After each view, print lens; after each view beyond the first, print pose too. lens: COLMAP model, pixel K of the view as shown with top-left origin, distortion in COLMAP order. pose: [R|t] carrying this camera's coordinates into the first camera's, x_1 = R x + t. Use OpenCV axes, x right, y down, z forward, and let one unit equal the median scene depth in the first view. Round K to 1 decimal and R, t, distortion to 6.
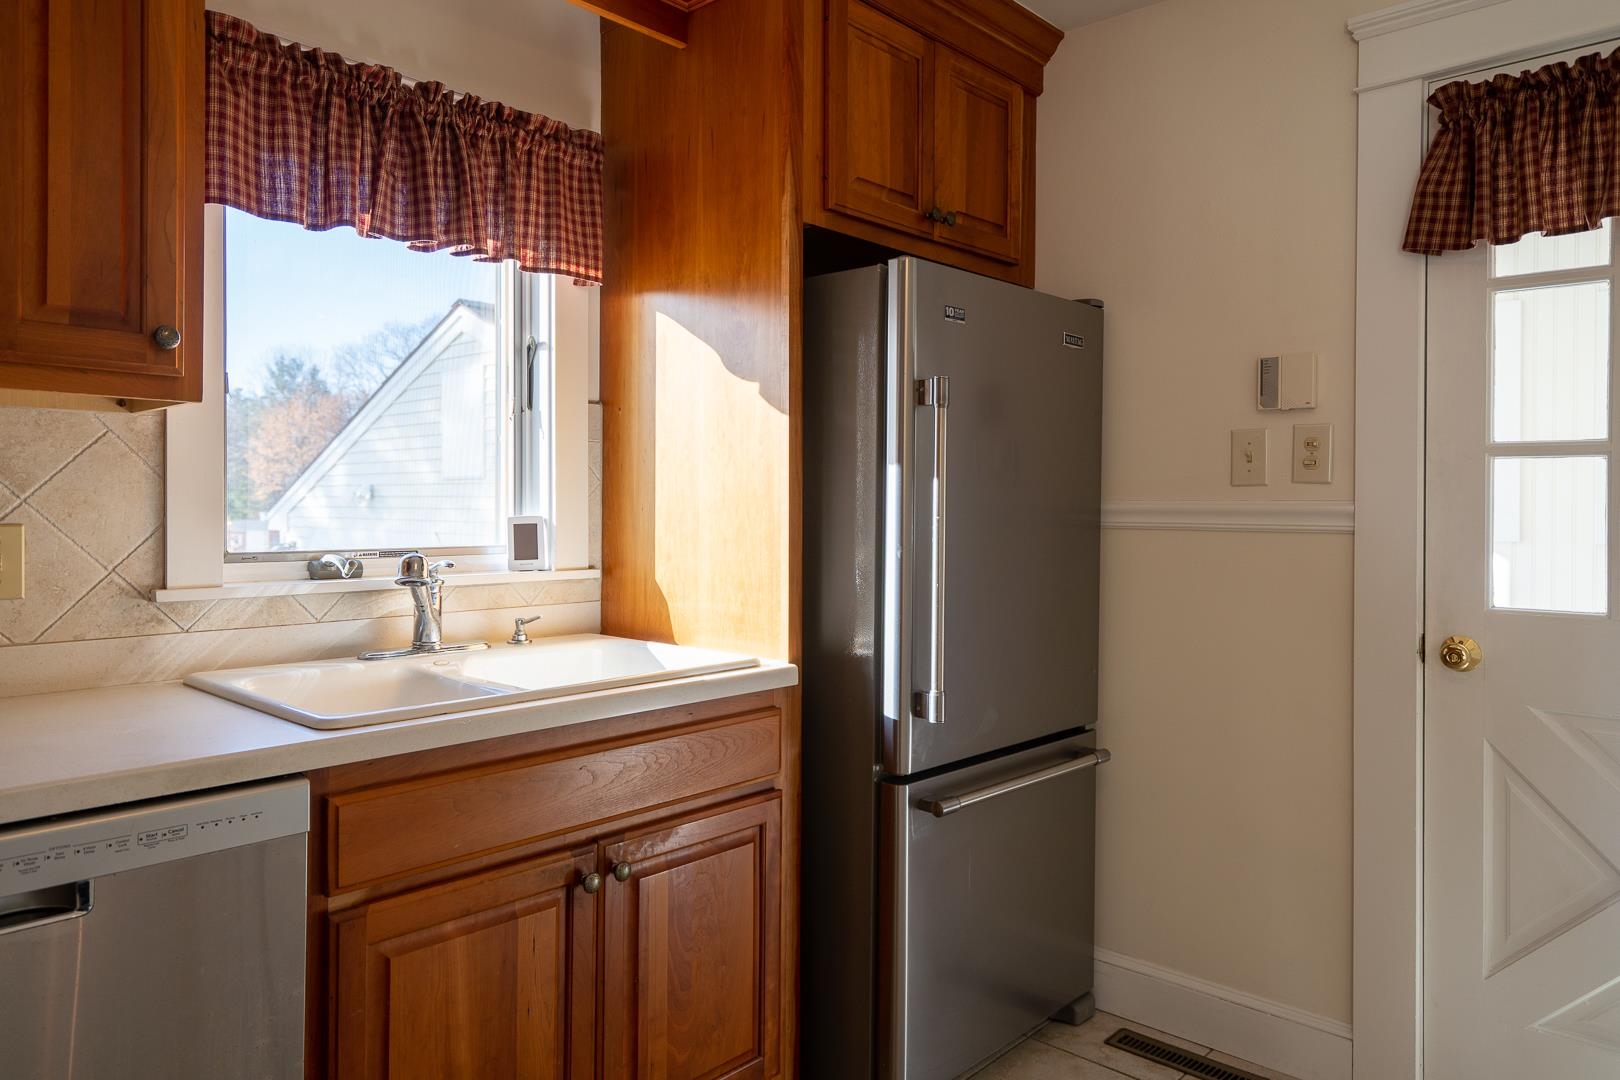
lens RADIAL K [[1079.0, 0, 750.6], [0, 1079.0, 513.2], [0, 0, 1]] dist [0.018569, -0.005461]
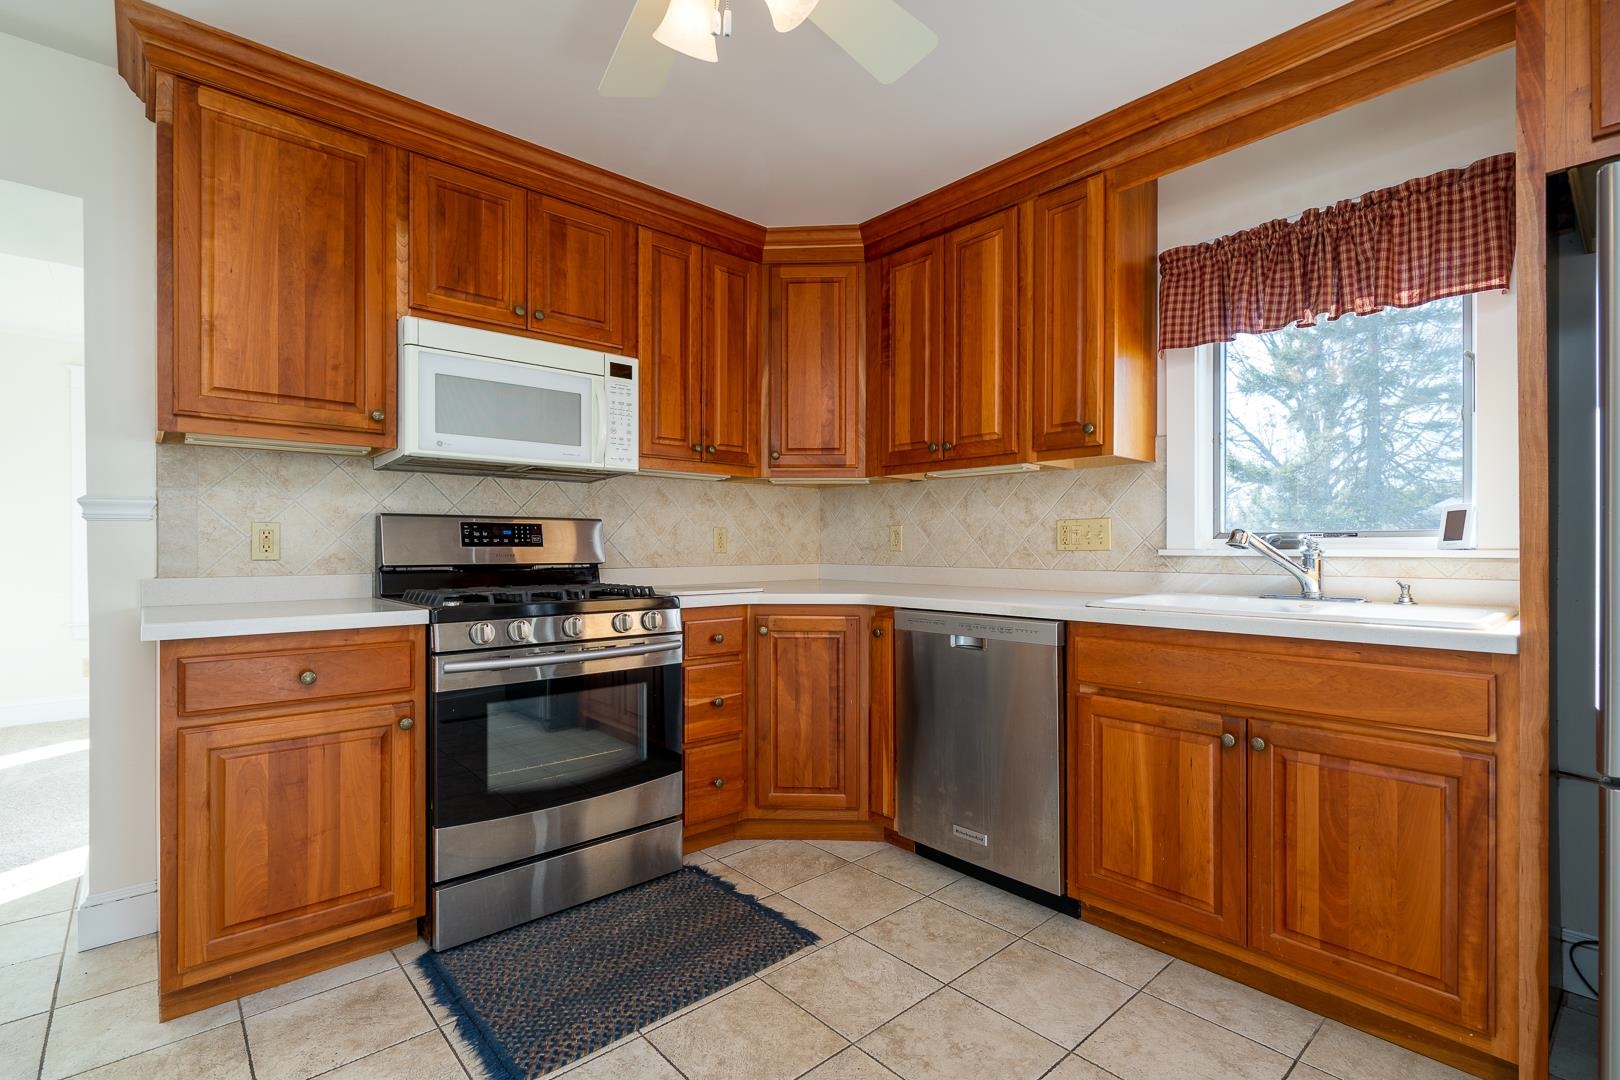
lens RADIAL K [[730.7, 0, 796.7], [0, 730.7, 544.6], [0, 0, 1]] dist [-0.007414, 0.002808]
pose [[-0.063572, -0.009820, -0.997929, 0.714091], [-0.008785, 0.999918, -0.009280, 0.068810], [0.997939, 0.008176, -0.063654, 0.365642]]
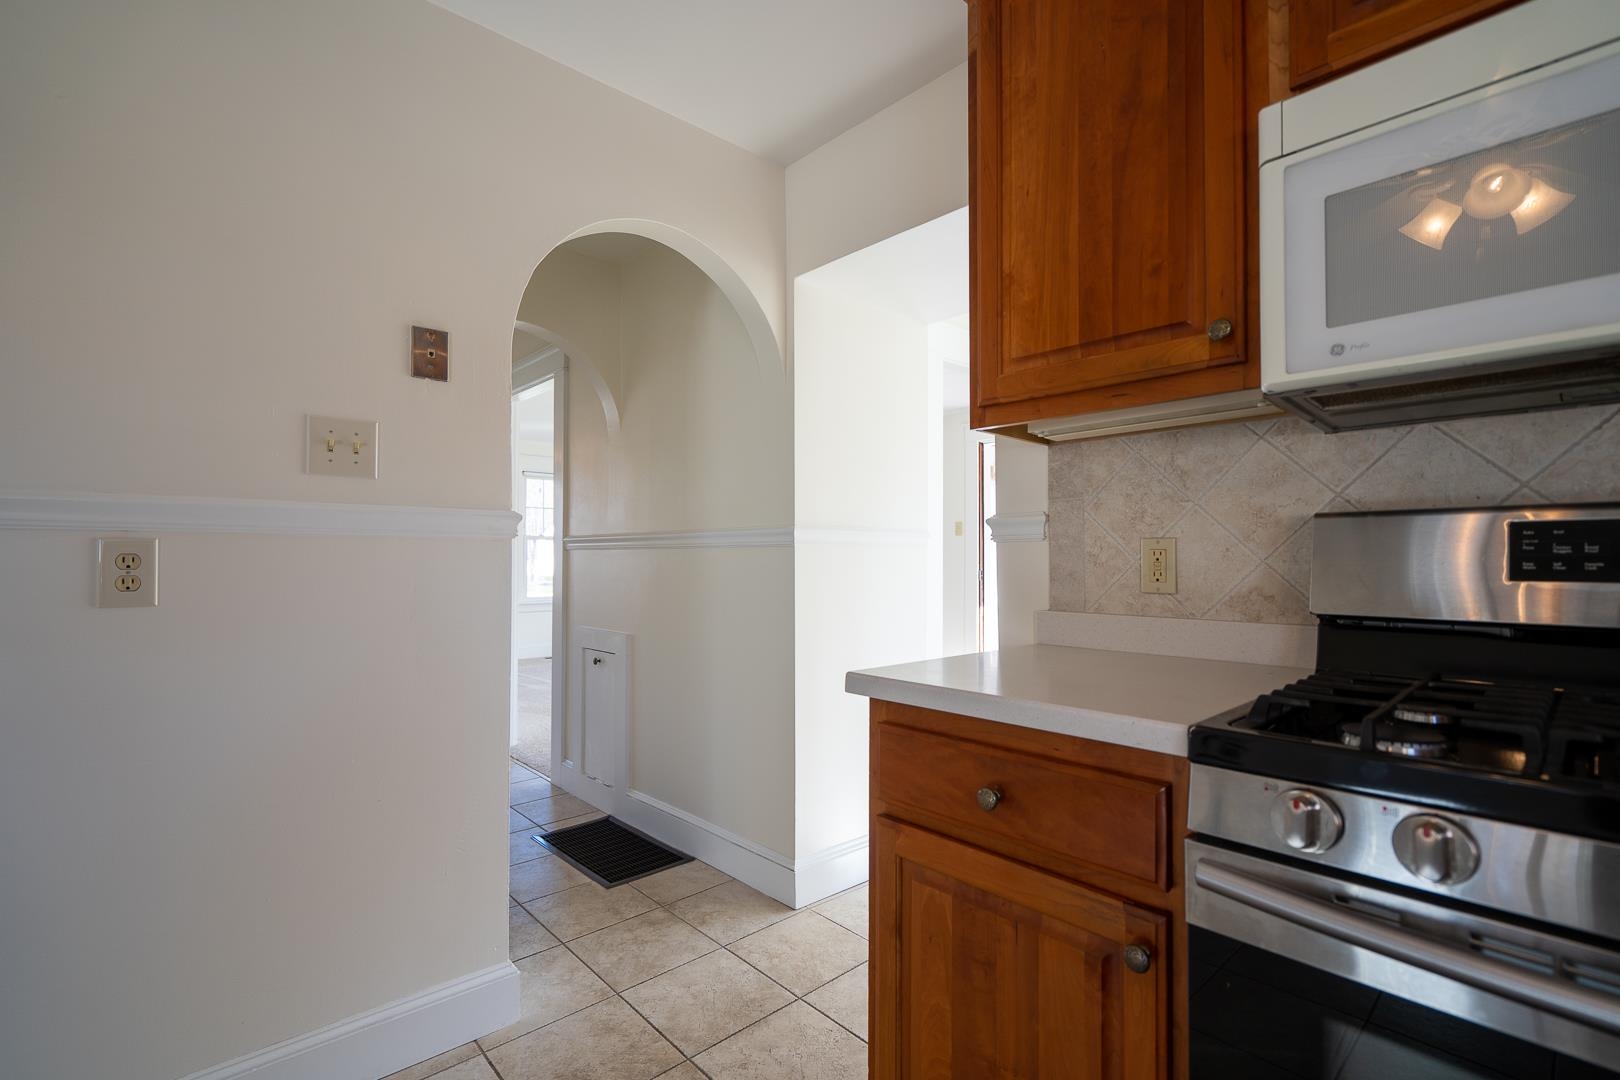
lens RADIAL K [[730.7, 0, 812.2], [0, 730.7, 549.0], [0, 0, 1]] dist [-0.007414, 0.002808]
pose [[-0.999025, -0.006111, 0.043727, 0.033917], [-0.006280, 0.999973, -0.003729, 0.049609], [-0.043703, -0.004000, -0.999037, 0.266483]]
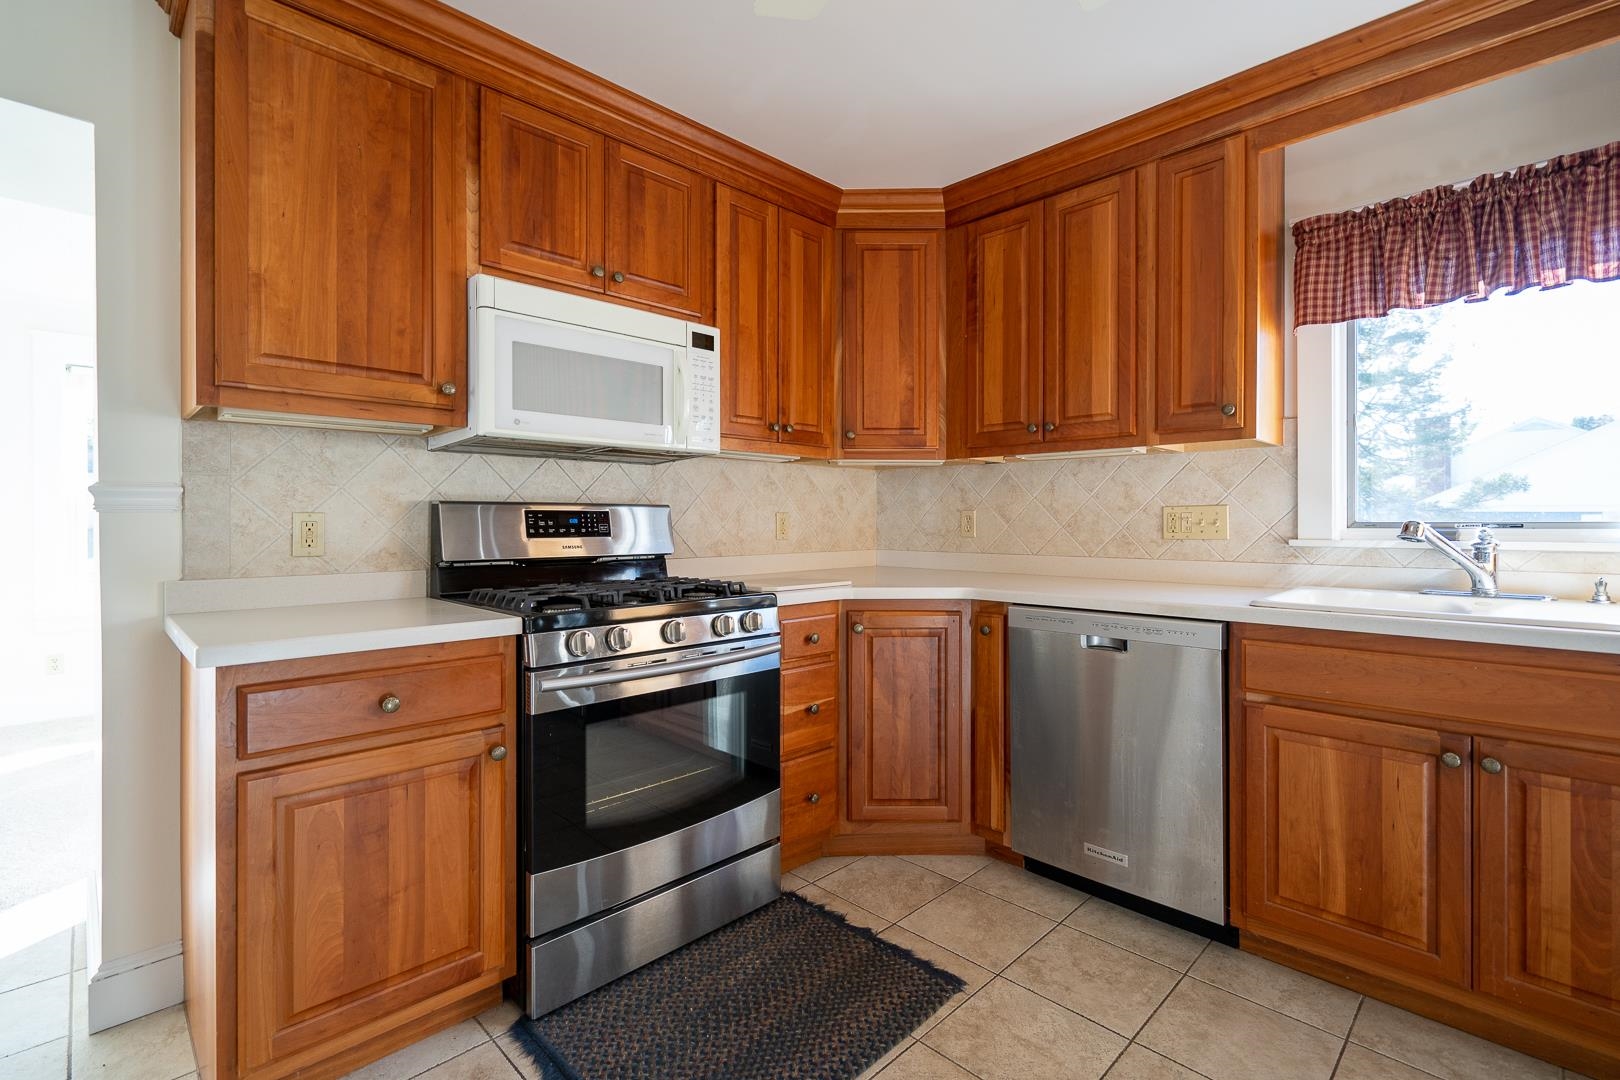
lens RADIAL K [[730.7, 0, 810.0], [0, 730.7, 518.9], [0, 0, 1]] dist [-0.007414, 0.002808]
pose [[-0.010285, -0.012026, -0.999875, 0.609192], [-0.007206, 0.999903, -0.011952, 0.048169], [0.999921, 0.007082, -0.010370, 0.165735]]
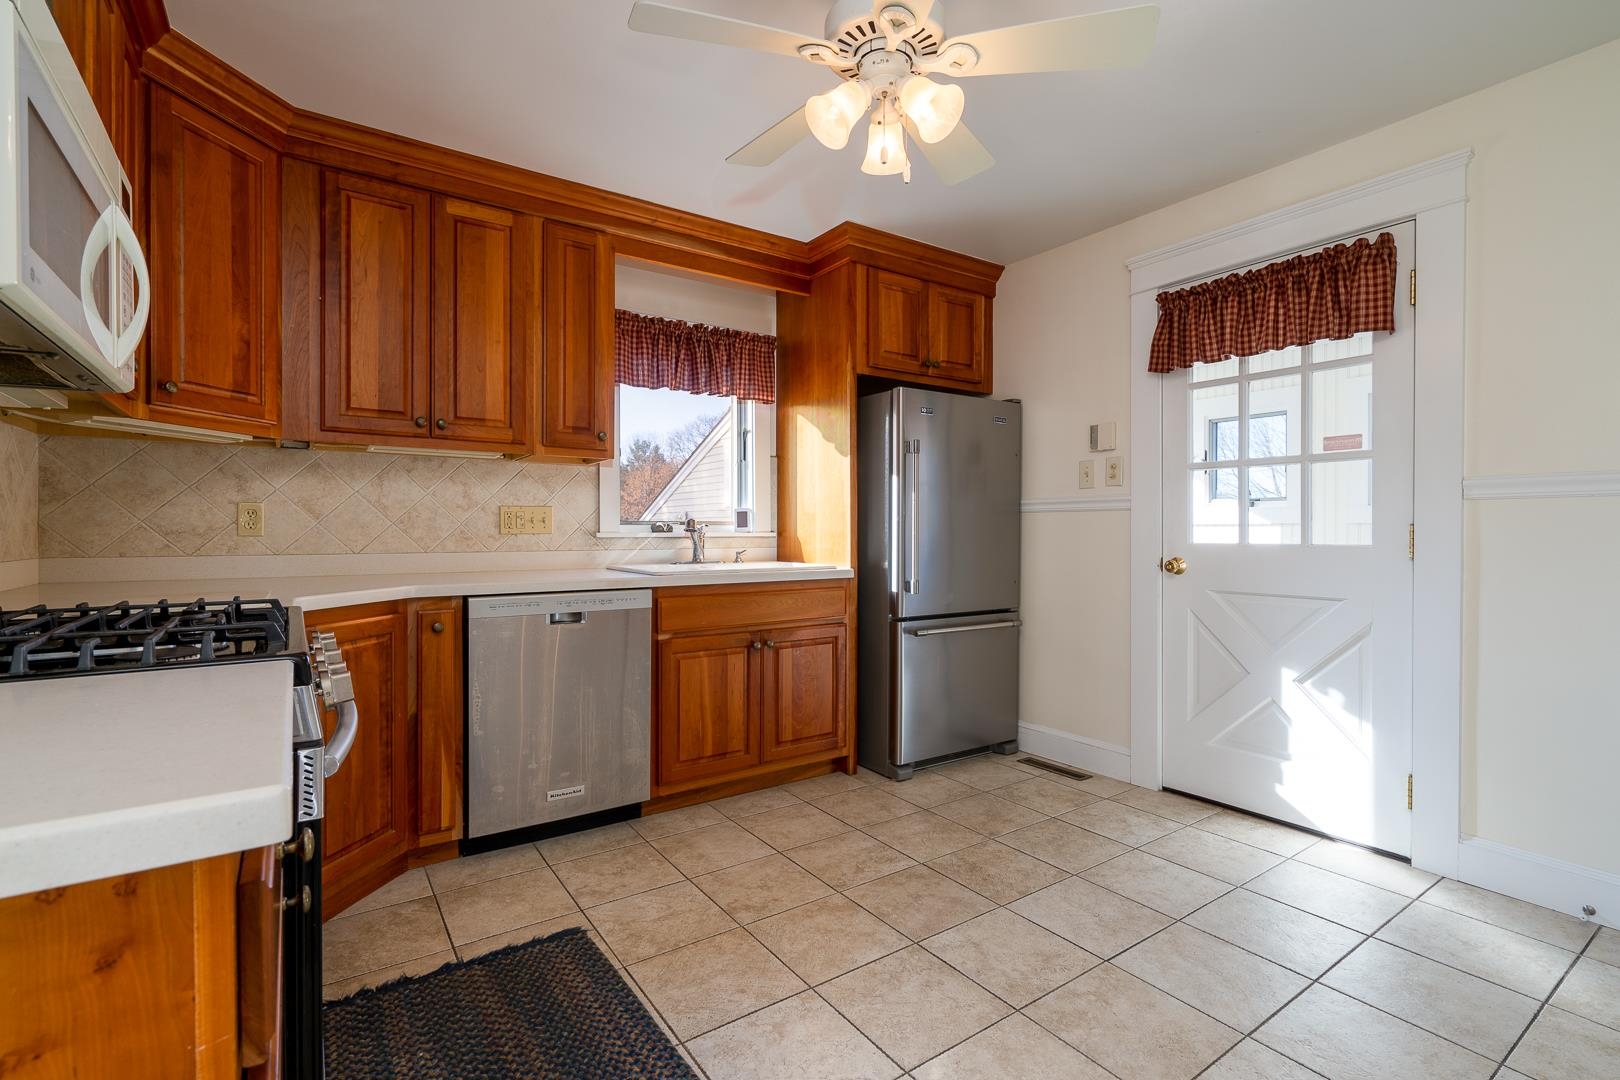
lens RADIAL K [[730.7, 0, 778.2], [0, 730.7, 534.7], [0, 0, 1]] dist [-0.007414, 0.002808]
pose [[0.976103, -0.005620, -0.217238, 0.217265], [0.004734, 0.999978, -0.004603, 0.073200], [0.217259, 0.003464, 0.976108, -0.519229]]
